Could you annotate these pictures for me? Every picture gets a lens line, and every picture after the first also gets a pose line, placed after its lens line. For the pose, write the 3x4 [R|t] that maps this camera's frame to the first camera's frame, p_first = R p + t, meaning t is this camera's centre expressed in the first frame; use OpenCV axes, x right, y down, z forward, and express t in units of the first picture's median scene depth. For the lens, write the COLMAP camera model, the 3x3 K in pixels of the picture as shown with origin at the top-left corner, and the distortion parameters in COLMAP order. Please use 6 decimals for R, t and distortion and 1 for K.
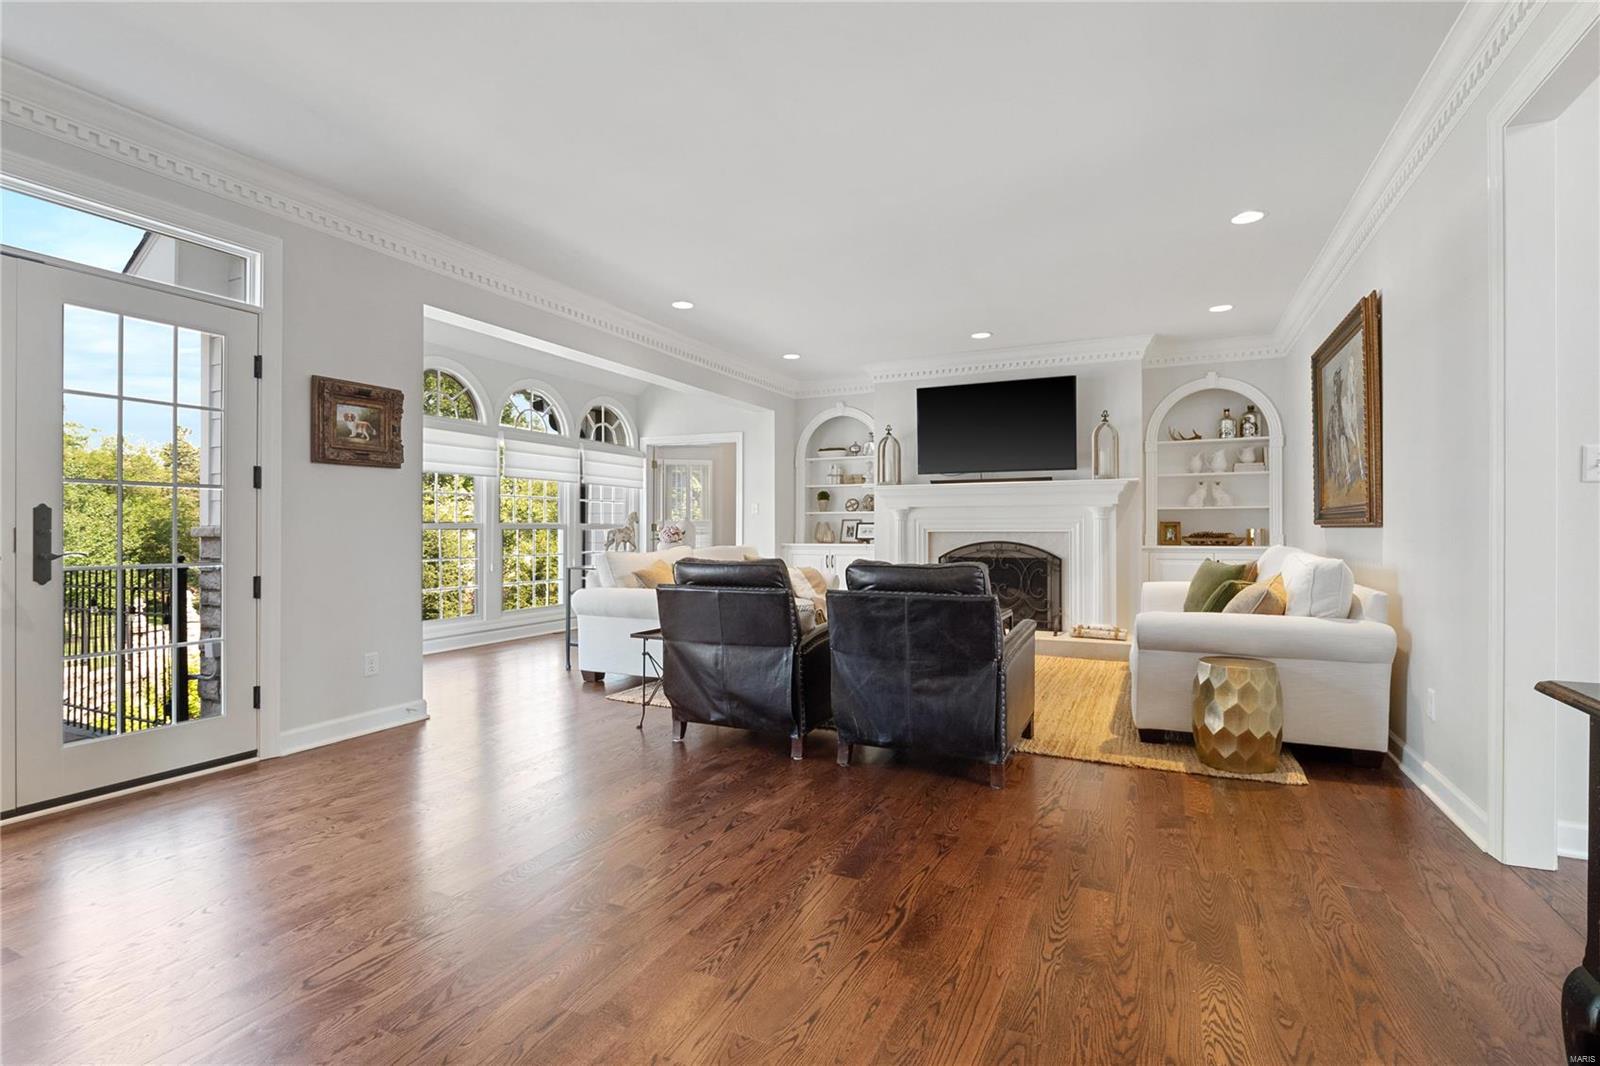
lens RADIAL K [[748.2, 0, 800.0], [0, 748.2, 533.0], [0, 0, 1]] dist [0.001528, 0.000003]
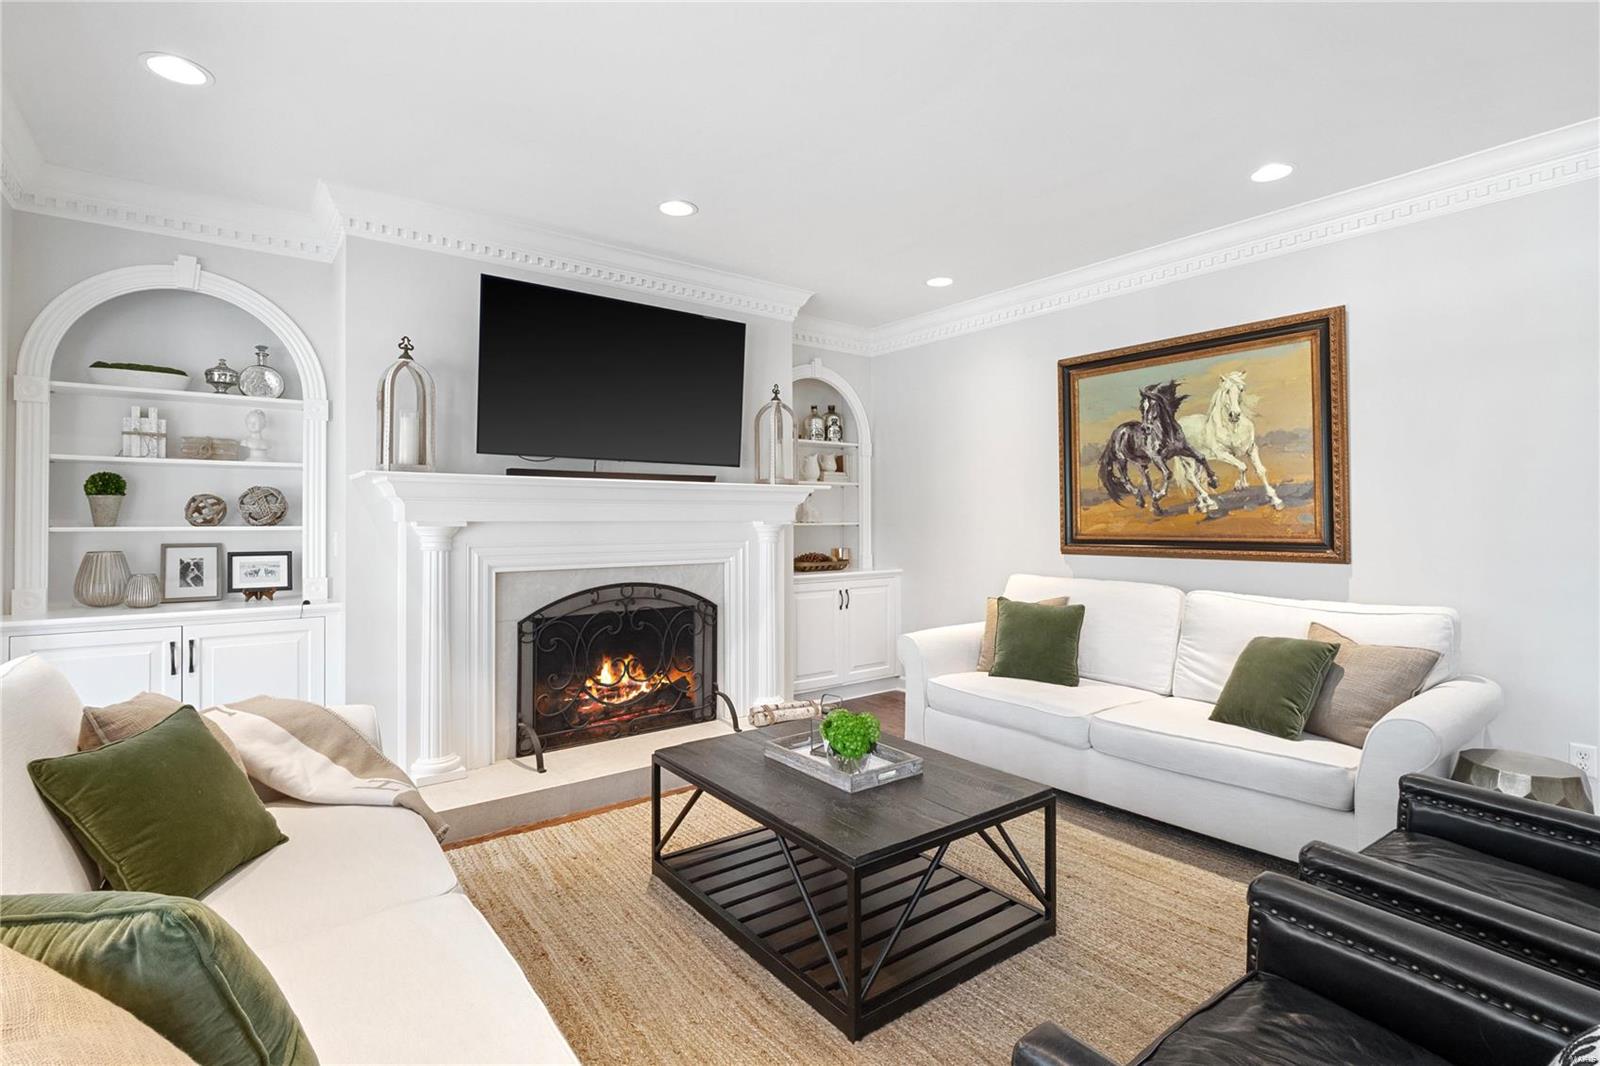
lens RADIAL K [[757.3, 0, 799.4], [0, 757.3, 518.0], [0, 0, 1]] dist [0.003570, 0.000092]
pose [[0.466377, 0.004905, 0.884572, -0.176649], [0.007060, 0.999932, -0.009267, -0.031180], [-0.884558, 0.010567, 0.466311, 0.596310]]
